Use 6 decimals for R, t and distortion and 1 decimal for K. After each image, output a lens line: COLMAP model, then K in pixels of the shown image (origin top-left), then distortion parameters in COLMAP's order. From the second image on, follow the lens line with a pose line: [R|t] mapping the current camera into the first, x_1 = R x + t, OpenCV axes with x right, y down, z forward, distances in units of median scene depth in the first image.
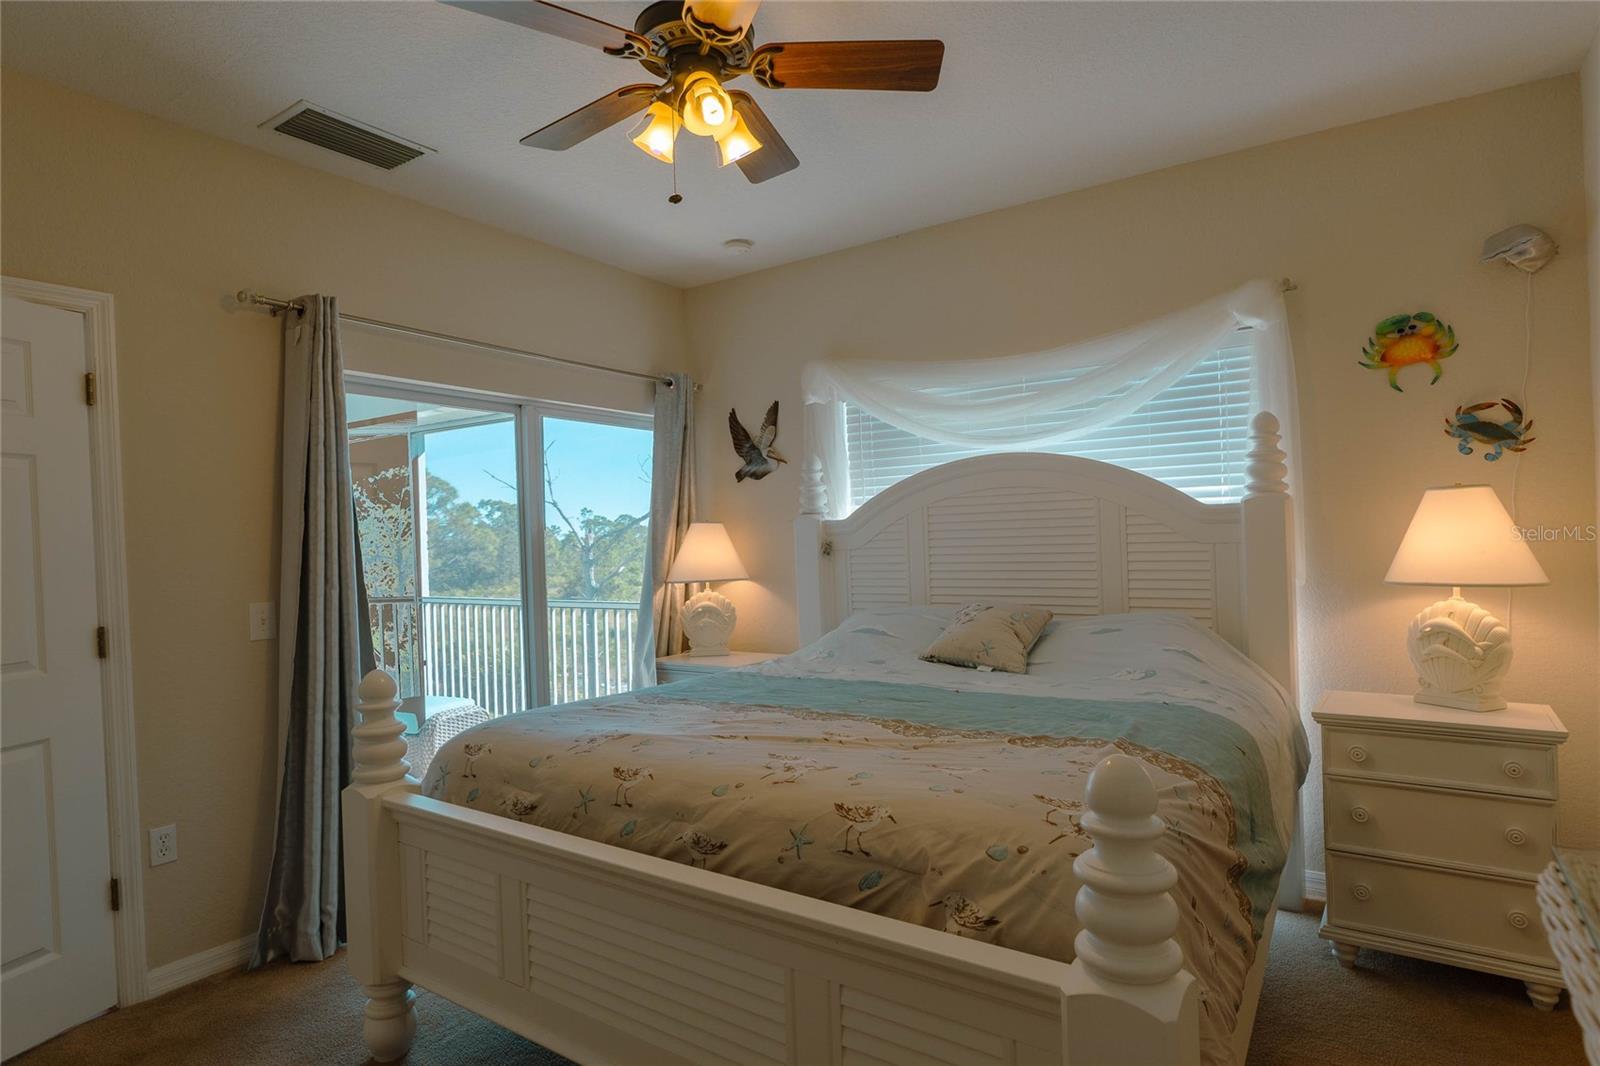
lens RADIAL K [[862.3, 0, 863.3], [0, 862.3, 536.2], [0, 0, 1]] dist [0.000496, -0.000121]
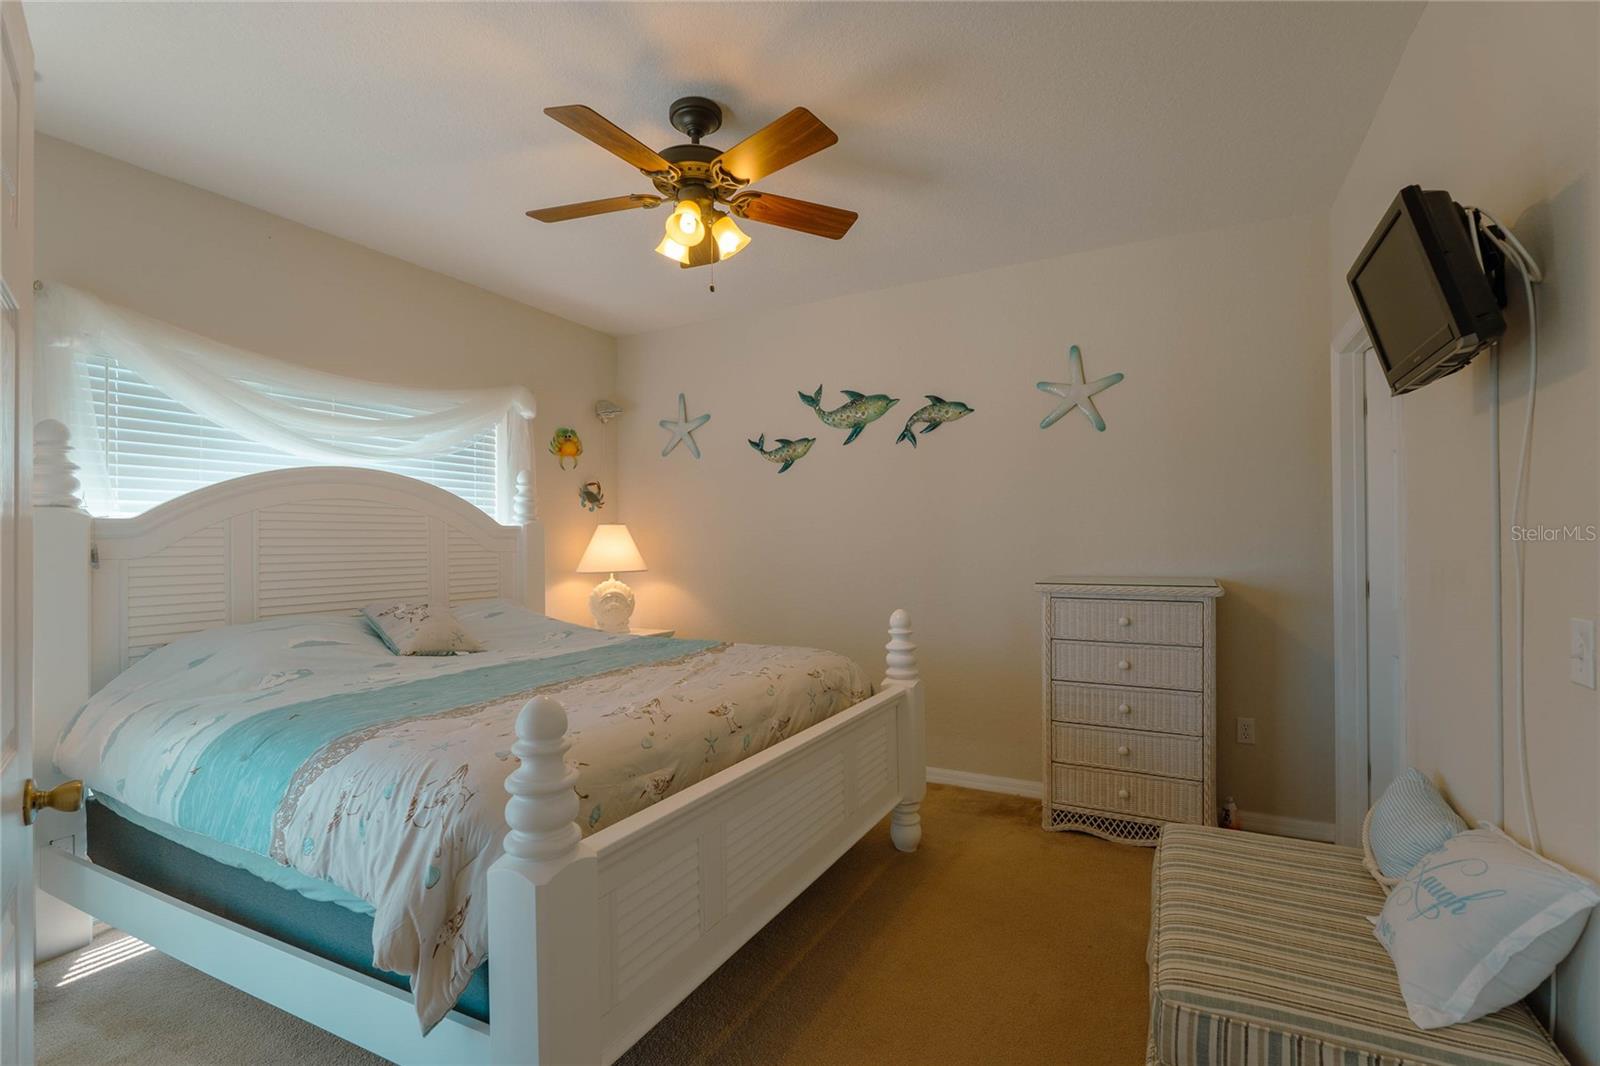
lens RADIAL K [[701.2, 0, 769.9], [0, 701.2, 538.8], [0, 0, 1]] dist [-0.000007, 0.000136]
pose [[-0.042229, 0.033295, 0.998553, -0.872973], [0.010542, 0.999404, -0.032877, 0.032307], [-0.999052, 0.009138, -0.042555, 0.626533]]
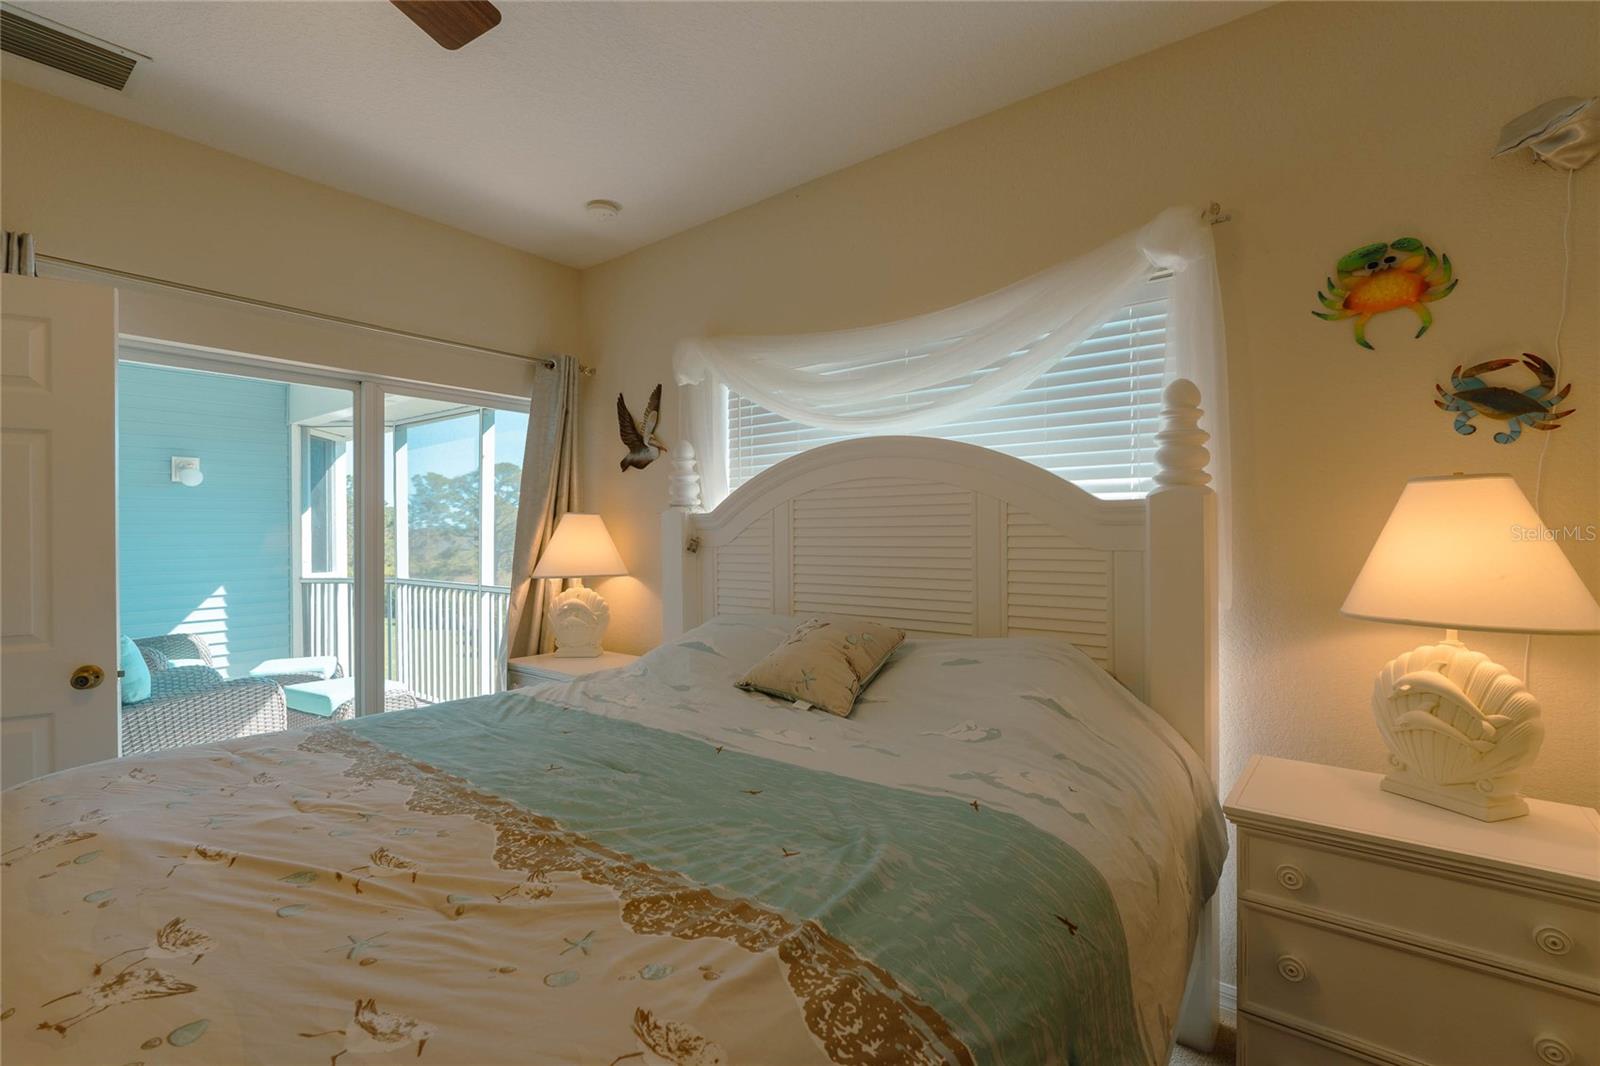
lens RADIAL K [[708.5, 0, 840.9], [0, 708.5, 534.2], [0, 0, 1]] dist [-0.005253, -0.000463]
pose [[0.996832, 0.020485, -0.076849, 0.225117], [-0.020029, 0.999777, 0.006696, -0.006475], [0.076969, -0.005135, 0.997020, 0.368895]]
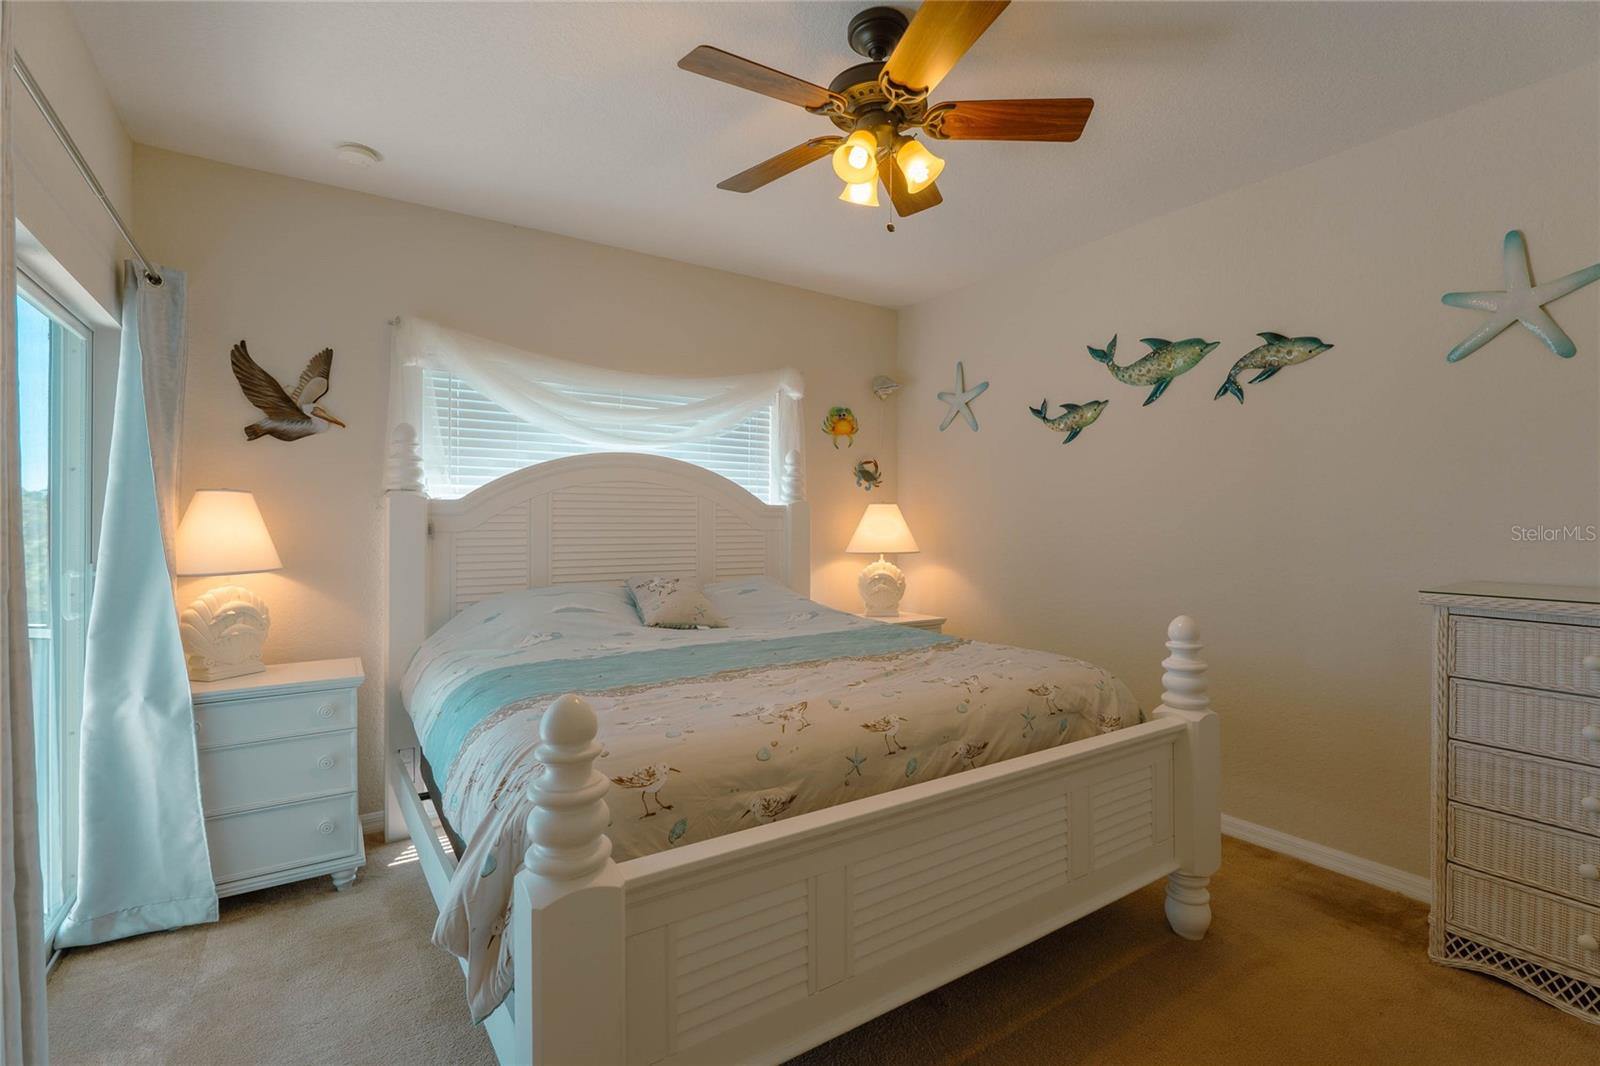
lens RADIAL K [[688.3, 0, 802.3], [0, 688.3, 519.9], [0, 0, 1]] dist [-0.002286, -0.000790]
pose [[0.408521, 0.031418, 0.912208, -0.729052], [-0.014089, 0.999505, -0.028115, 0.024571], [-0.912640, -0.001366, 0.408761, 0.472244]]
